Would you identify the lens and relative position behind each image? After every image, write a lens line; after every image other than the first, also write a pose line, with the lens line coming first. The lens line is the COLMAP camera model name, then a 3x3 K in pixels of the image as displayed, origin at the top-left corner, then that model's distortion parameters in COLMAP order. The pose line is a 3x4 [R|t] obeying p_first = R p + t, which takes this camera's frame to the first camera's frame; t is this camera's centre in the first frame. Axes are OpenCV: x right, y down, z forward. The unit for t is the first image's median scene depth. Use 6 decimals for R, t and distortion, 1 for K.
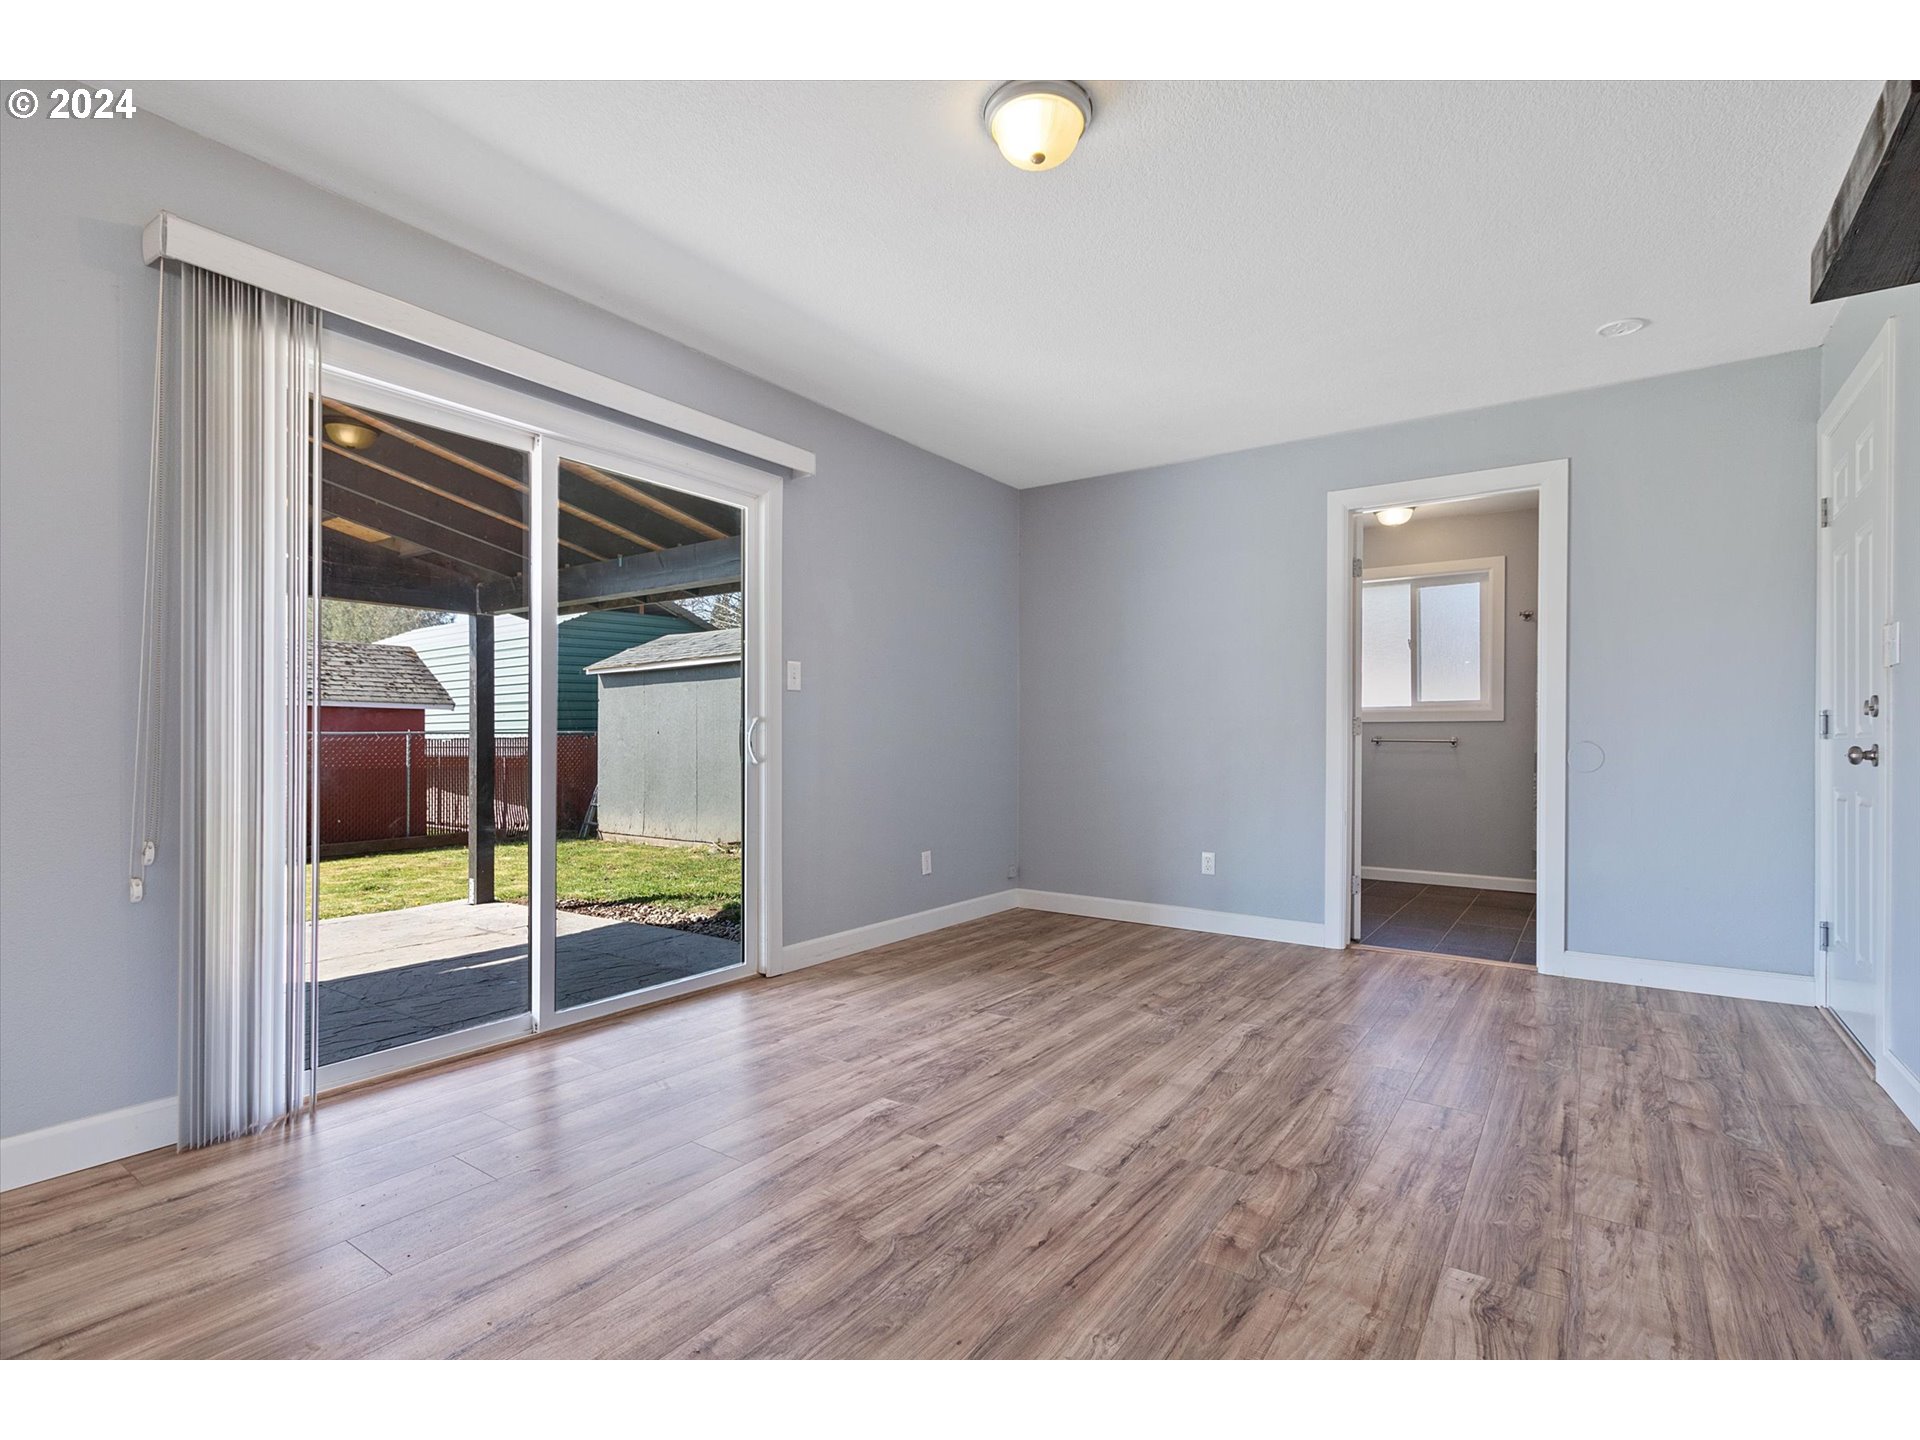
lens RADIAL K [[888.4, 0, 978.5], [0, 888.4, 728.4], [0, 0, 1]] dist [0.002730, 0.000292]
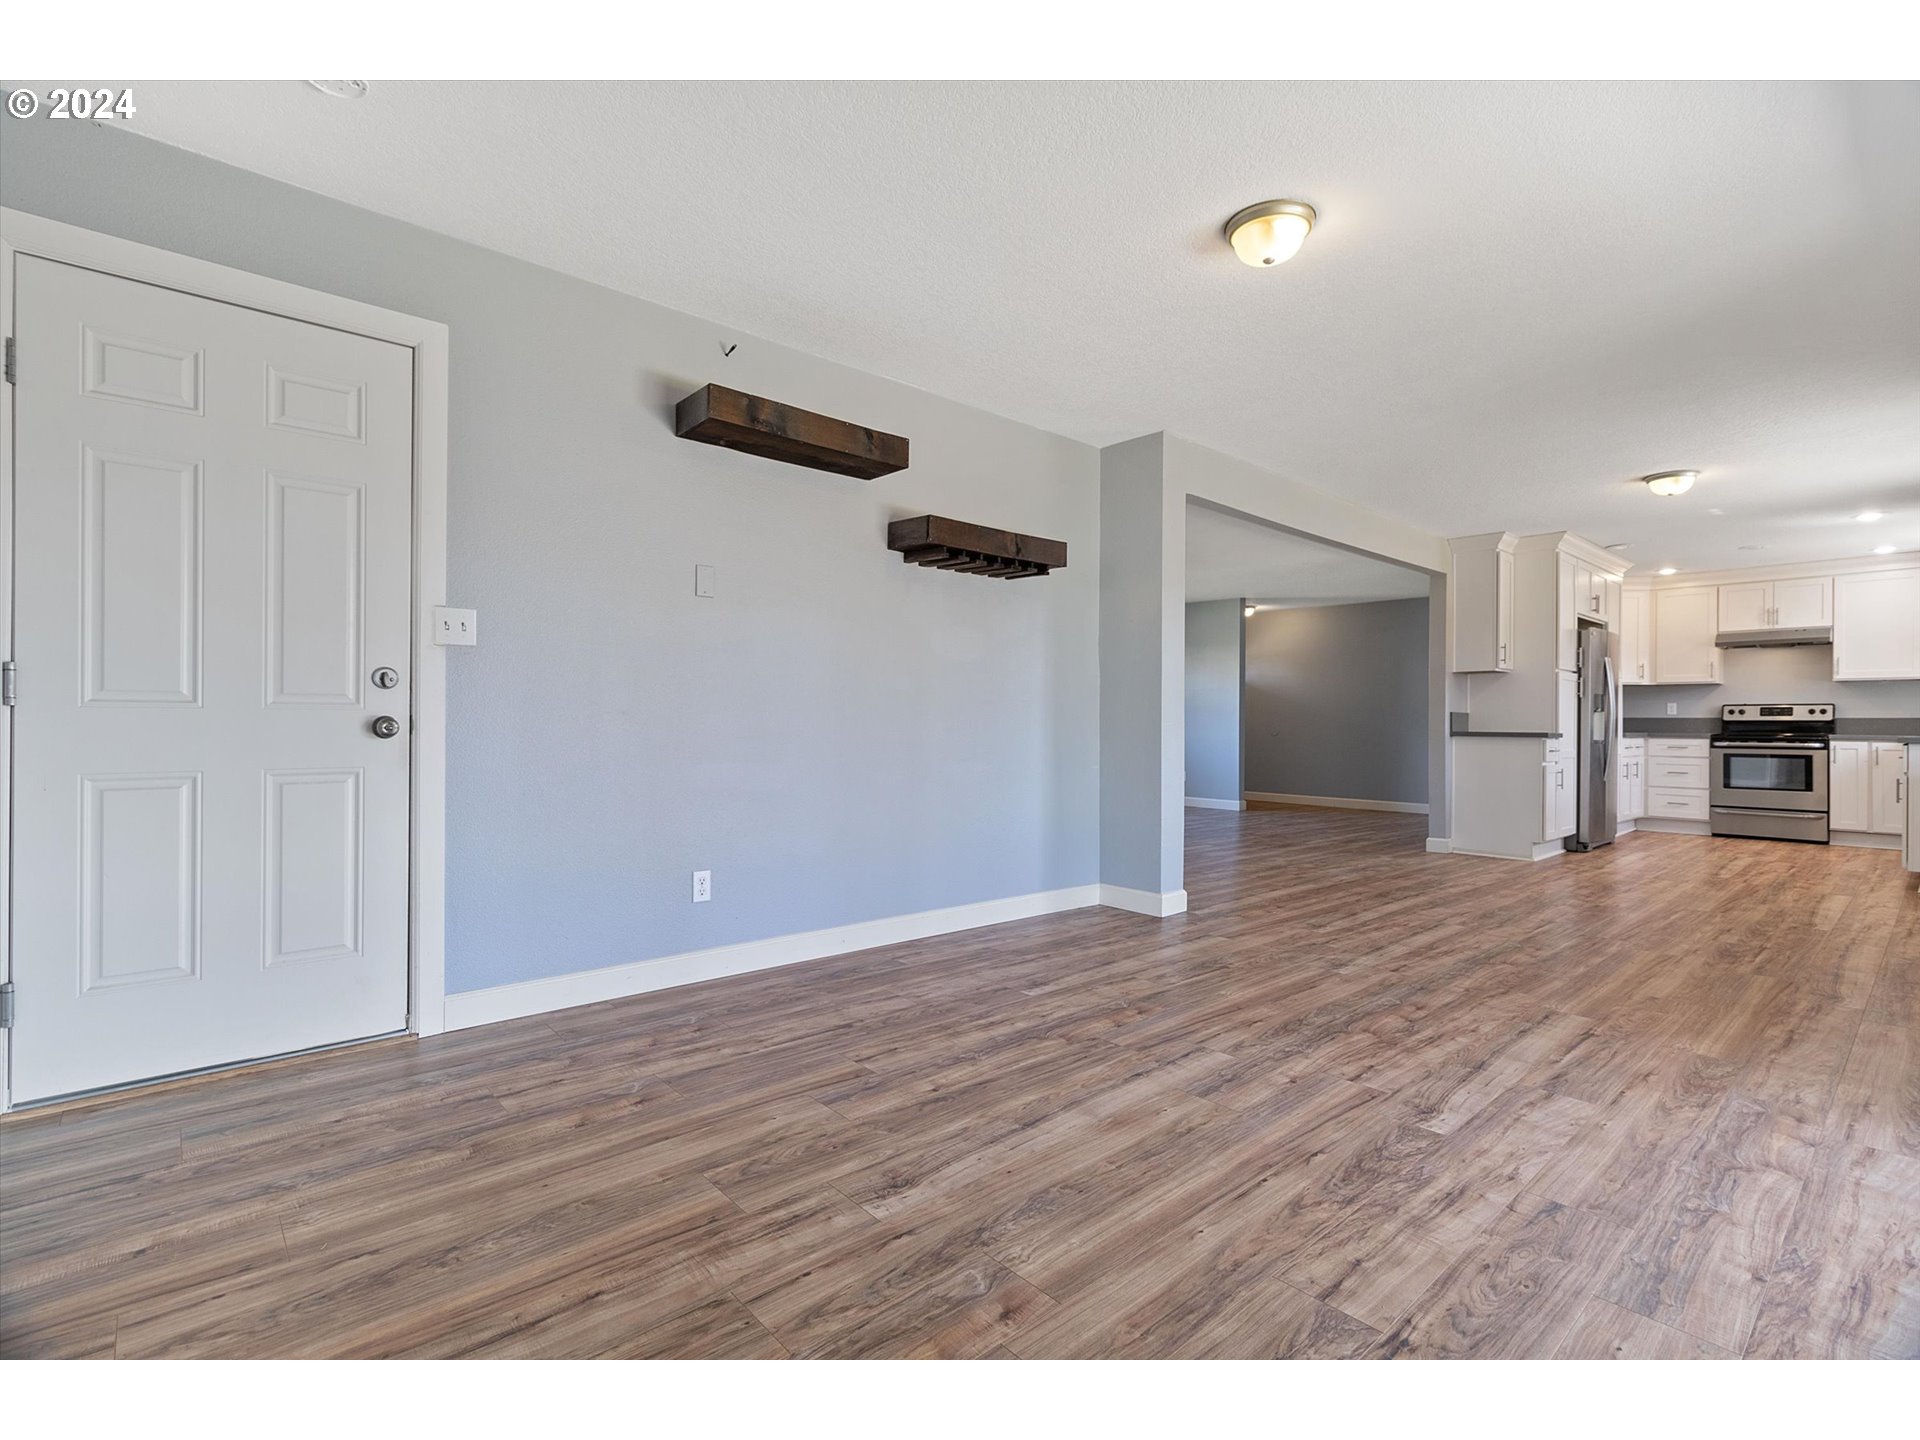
lens RADIAL K [[888.4, 0, 962.5], [0, 888.4, 727.0], [0, 0, 1]] dist [0.002730, 0.000292]
pose [[-0.968296, -0.014783, 0.249368, 0.143530], [-0.016195, 0.999862, -0.003613, 0.025108], [-0.249280, -0.007537, -0.968402, 2.024304]]
